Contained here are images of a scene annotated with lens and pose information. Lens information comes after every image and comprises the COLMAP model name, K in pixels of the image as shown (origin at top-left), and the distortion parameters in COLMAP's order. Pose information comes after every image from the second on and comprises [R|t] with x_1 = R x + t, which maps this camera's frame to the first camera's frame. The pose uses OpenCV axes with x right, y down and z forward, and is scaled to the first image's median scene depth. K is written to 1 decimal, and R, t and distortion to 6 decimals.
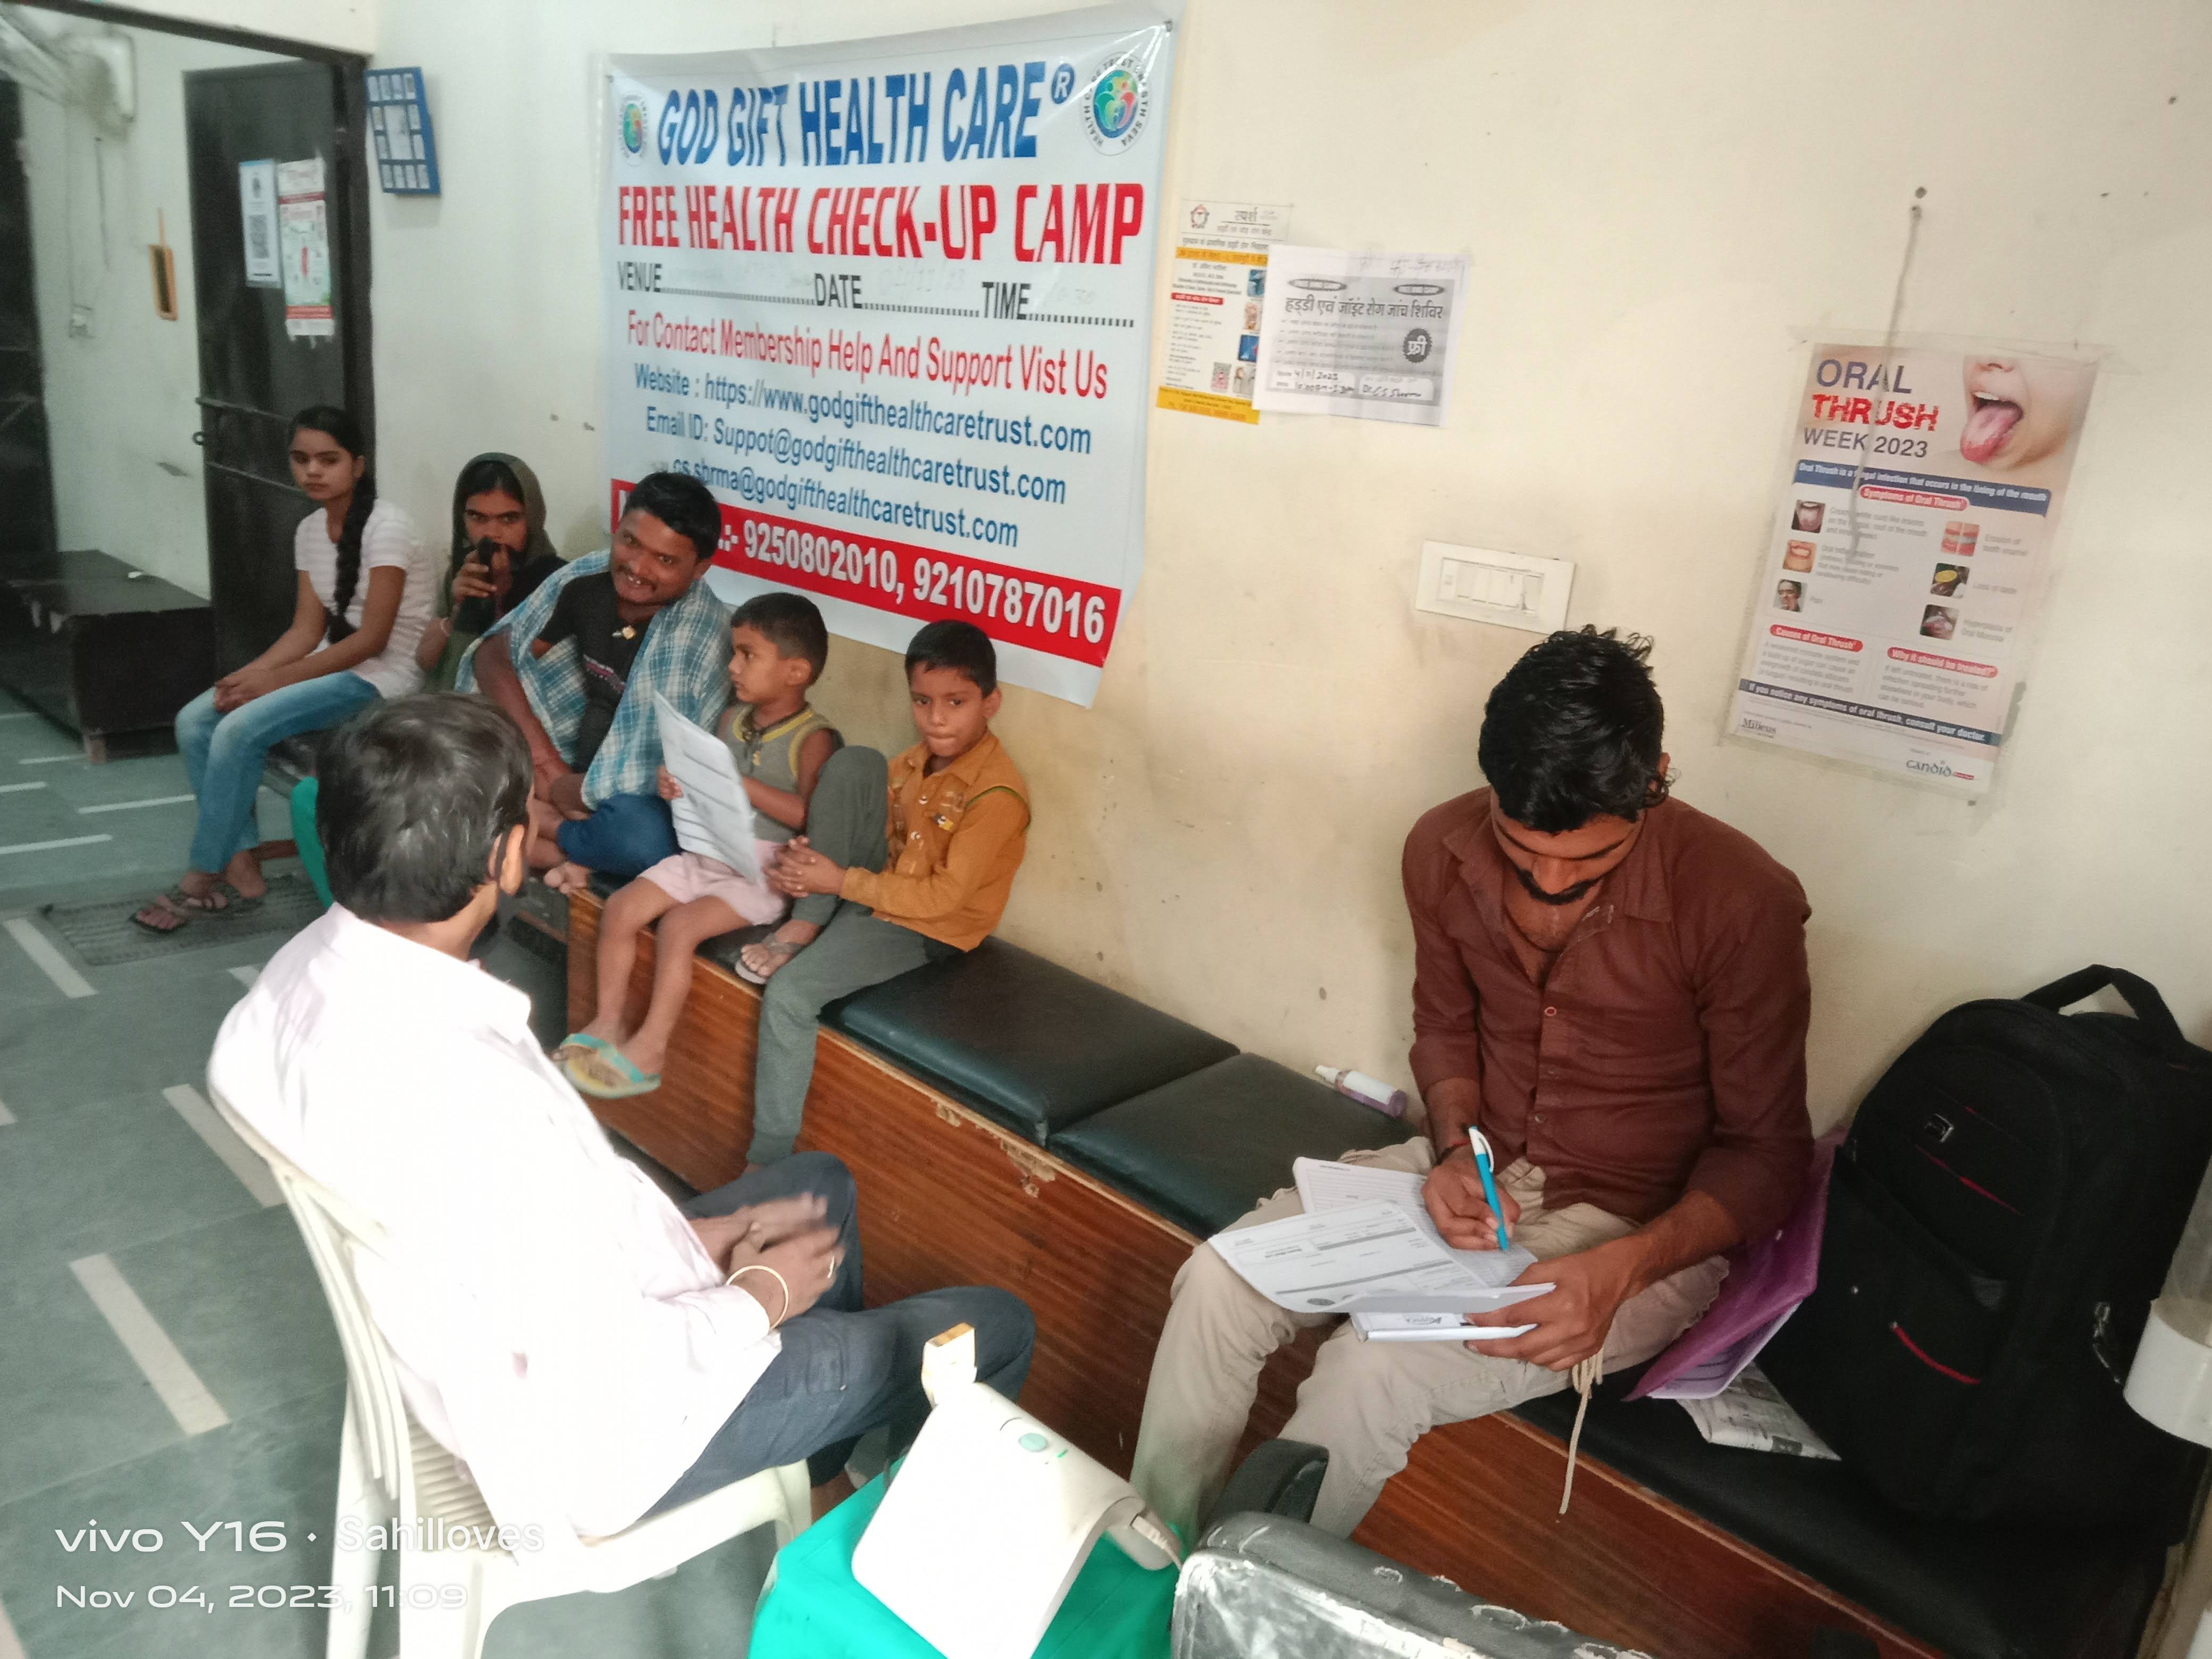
lens RADIAL K [[1605.3, 0, 1106.4], [0, 1605.3, 832.7], [0, 0, 1]] dist [-0.023998, 0.008308]
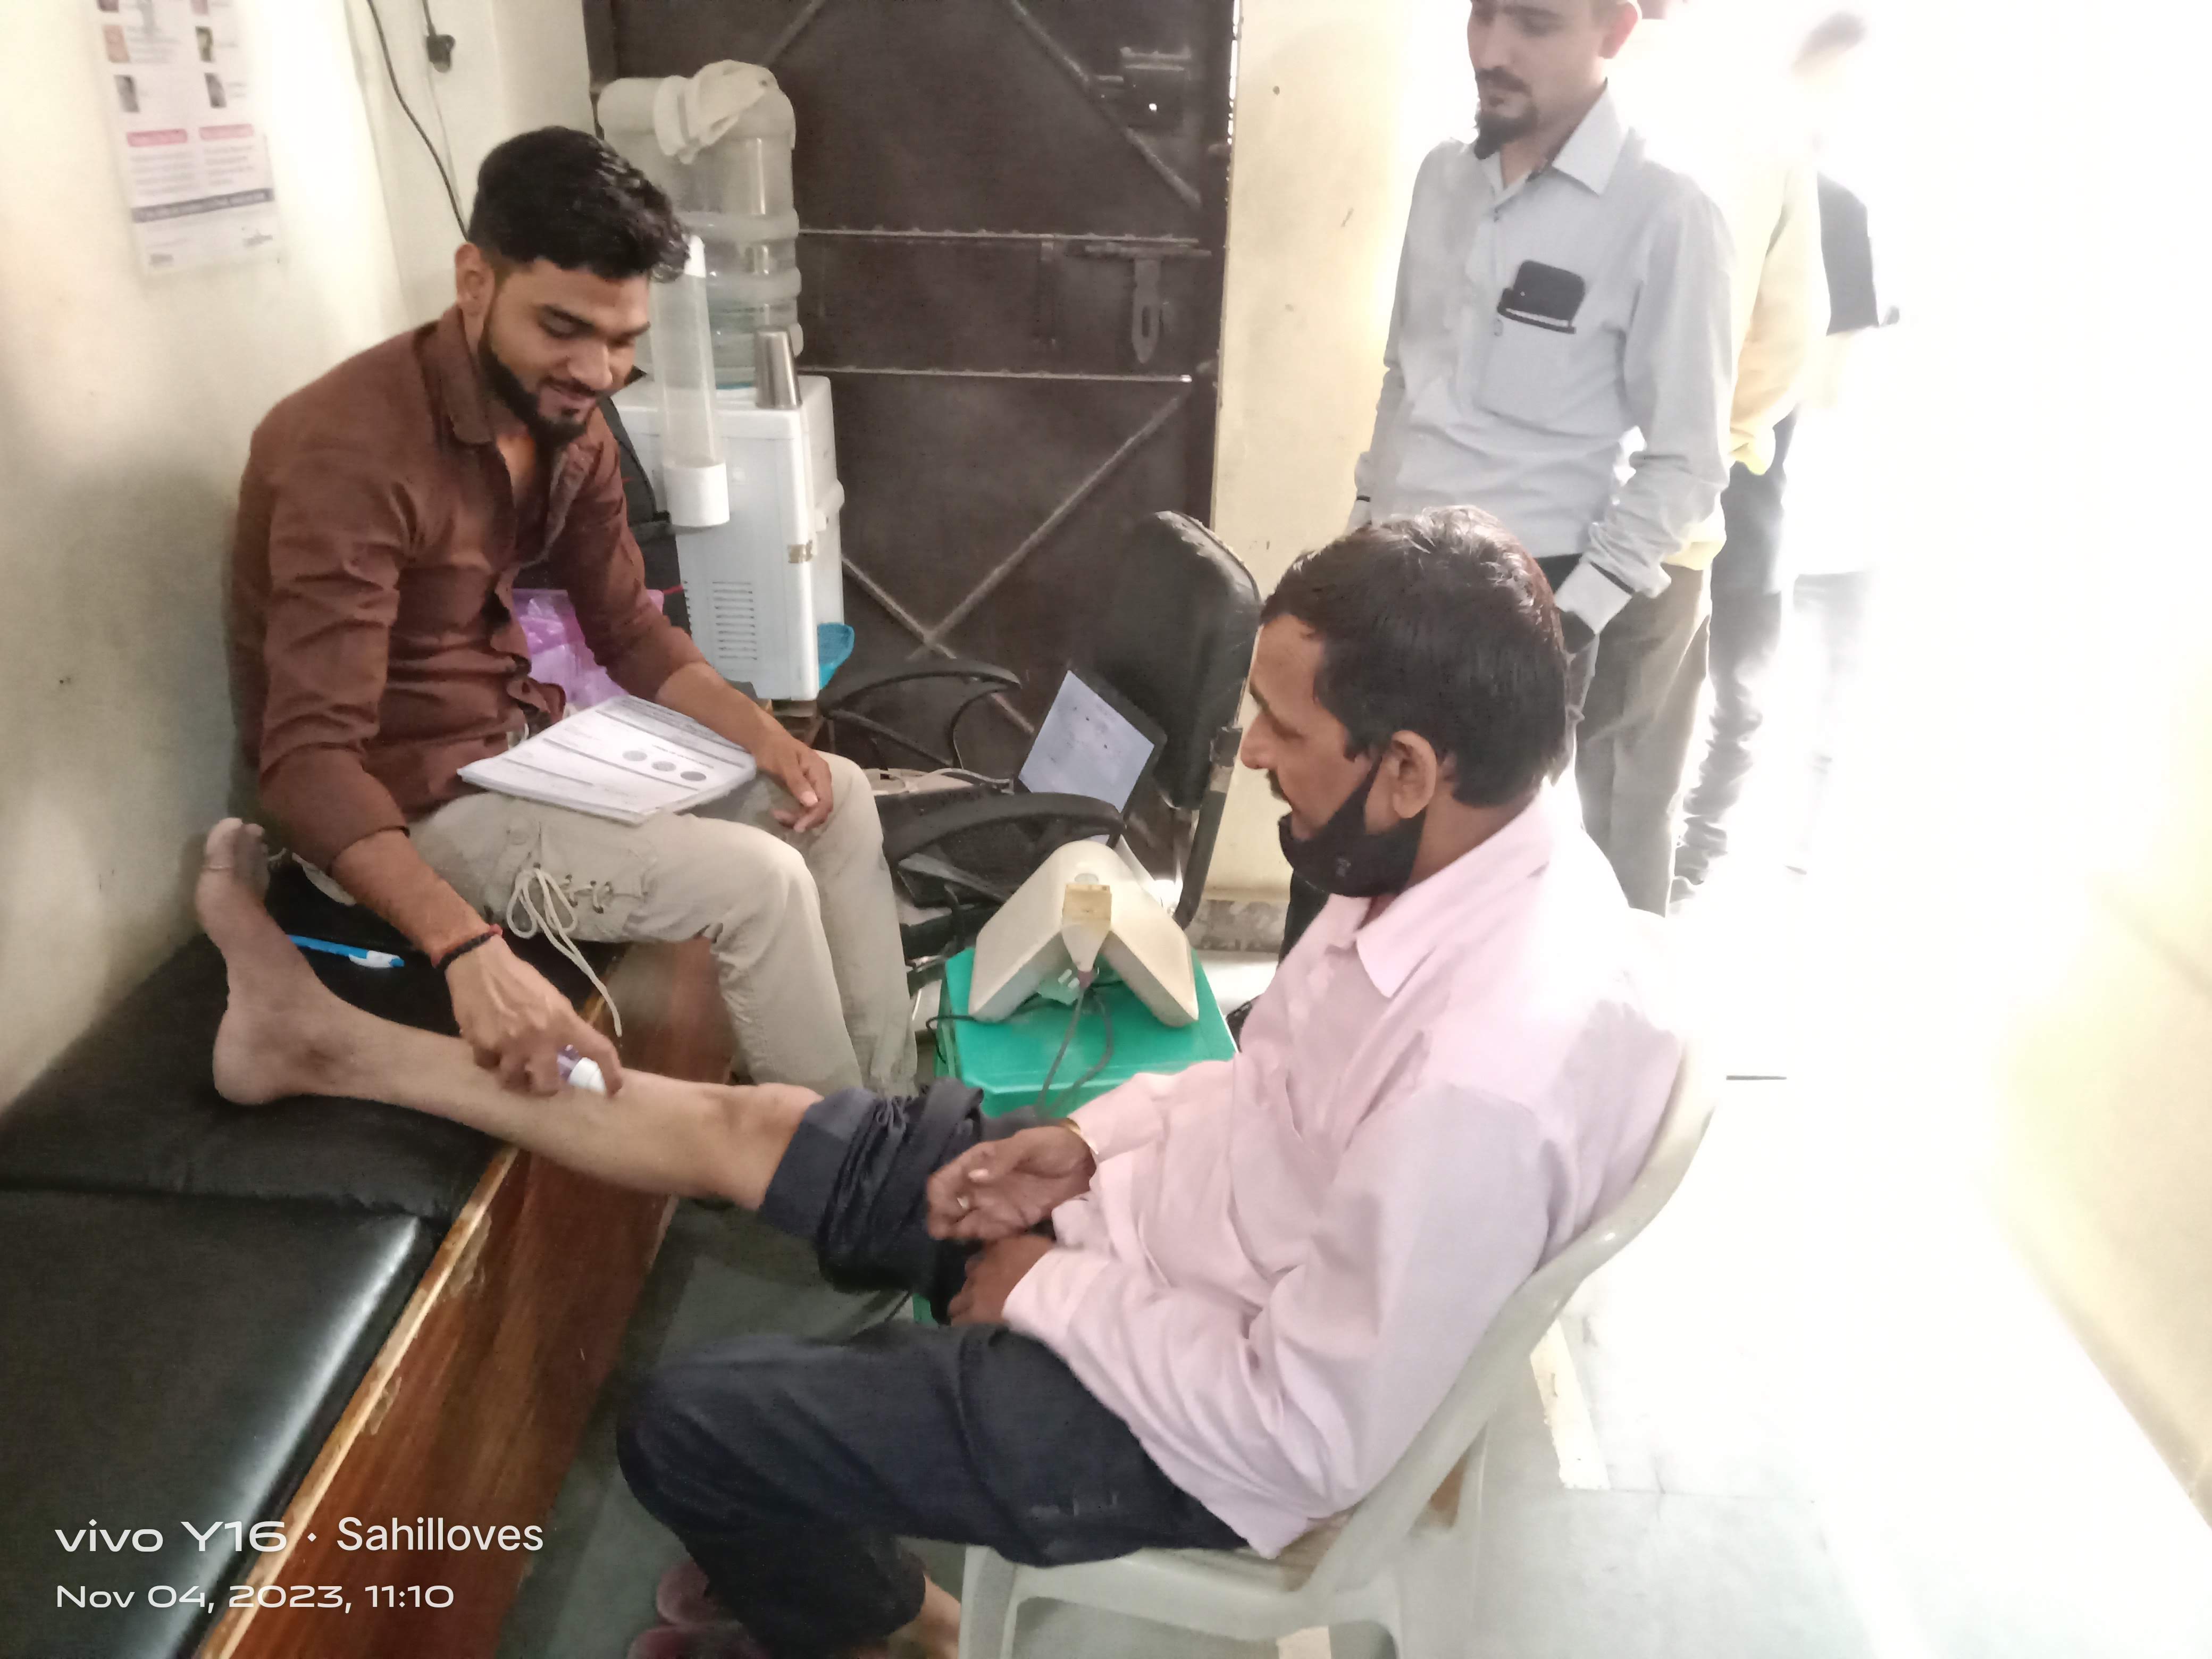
lens RADIAL K [[1605.3, 0, 1109.6], [0, 1605.3, 830.1], [0, 0, 1]] dist [-0.023998, 0.008308]
pose [[-0.672304, -0.417710, 0.611168, -0.628204], [0.133695, 0.743507, 0.655227, -0.347373], [-0.728102, 0.522222, -0.444017, 1.212808]]
